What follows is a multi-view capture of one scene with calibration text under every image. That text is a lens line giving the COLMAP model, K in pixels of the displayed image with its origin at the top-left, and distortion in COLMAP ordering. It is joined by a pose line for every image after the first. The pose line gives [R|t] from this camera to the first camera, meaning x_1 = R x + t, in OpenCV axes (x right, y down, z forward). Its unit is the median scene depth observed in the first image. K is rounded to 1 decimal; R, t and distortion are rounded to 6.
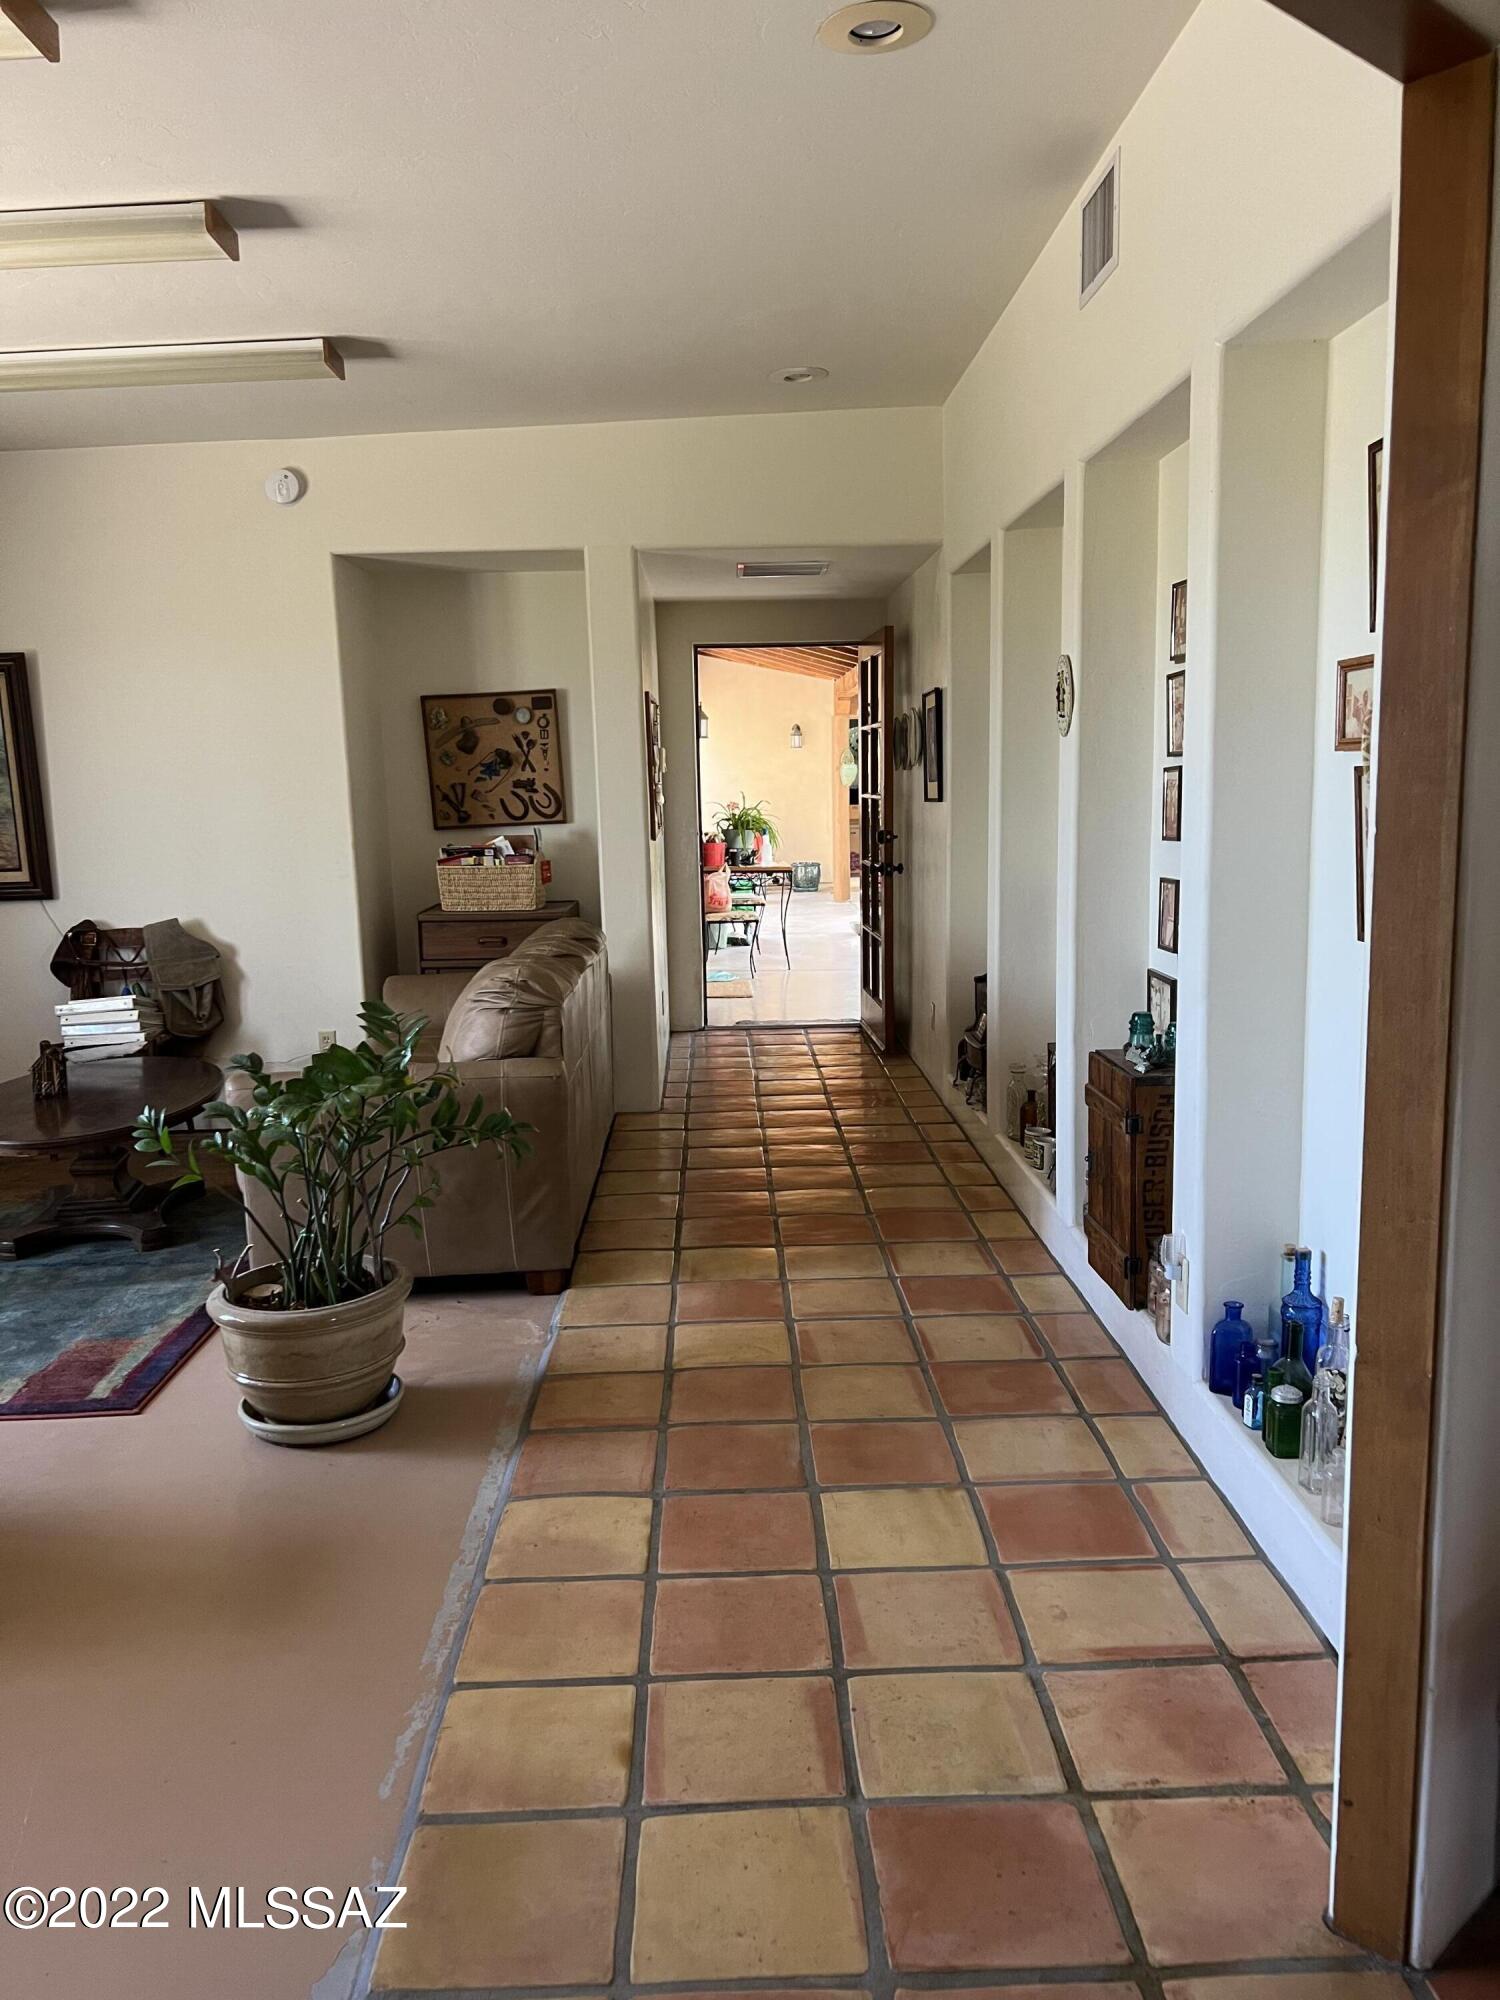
lens RADIAL K [[1510.4, 0, 748.2], [0, 1510.4, 1001.9], [0, 0, 1]] dist [0.024296, -0.016961]
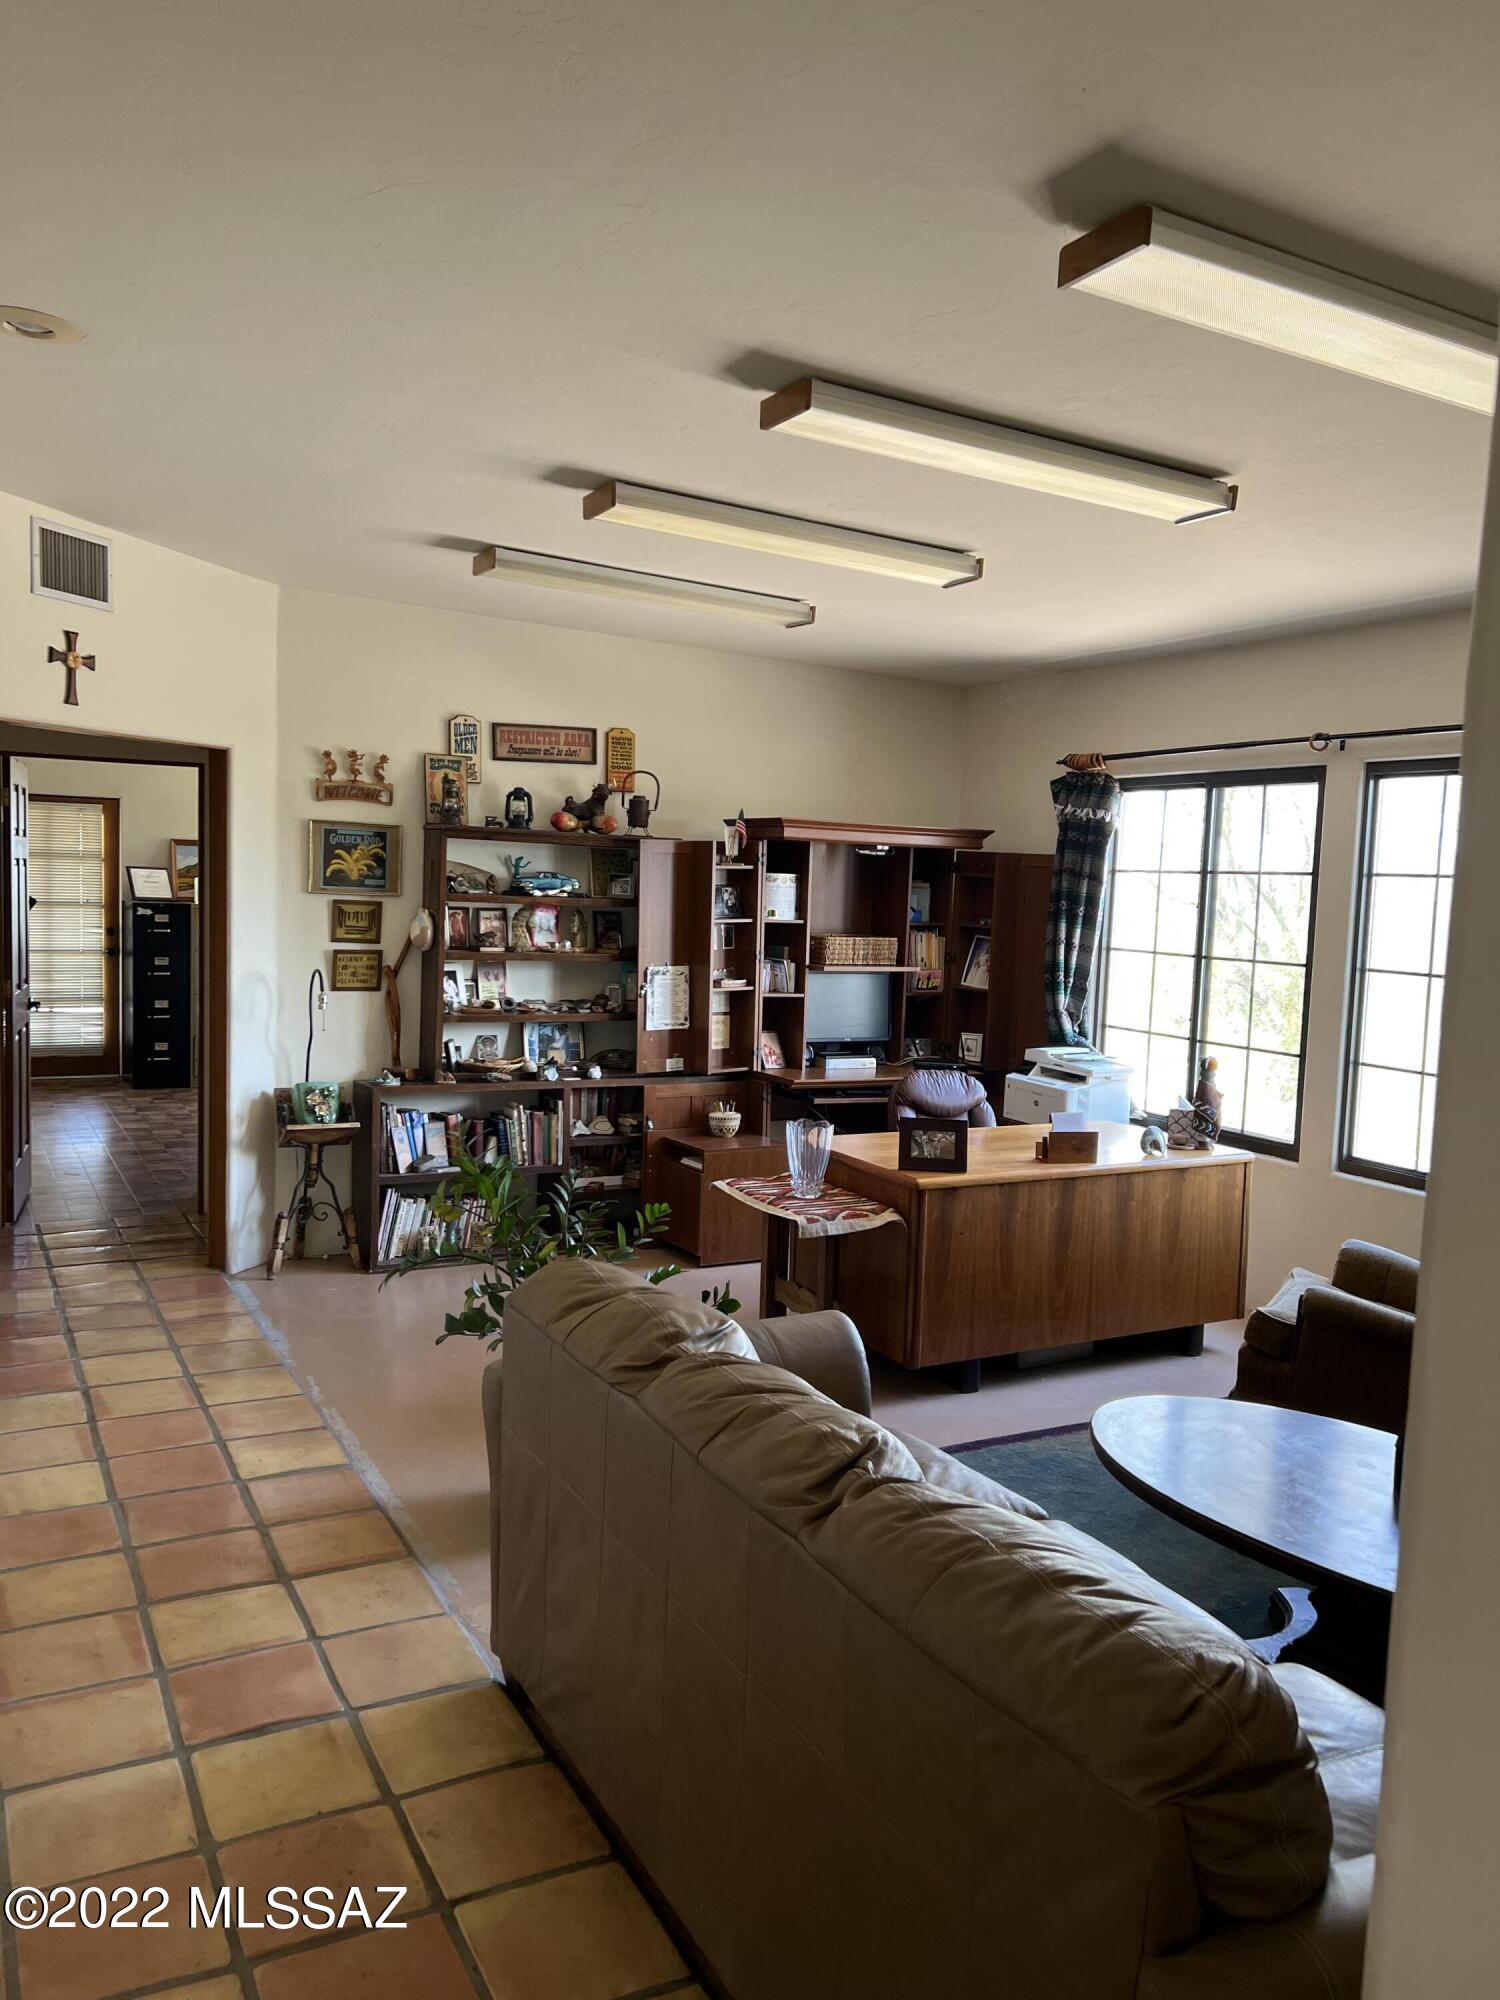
lens RADIAL K [[1510.4, 0, 740.4], [0, 1510.4, 1009.6], [0, 0, 1]] dist [0.024296, -0.016961]
pose [[-0.895910, 0.034096, -0.442926, 0.106258], [-0.072784, 0.972310, 0.222069, -0.356164], [0.438233, 0.231192, -0.868621, 1.948835]]
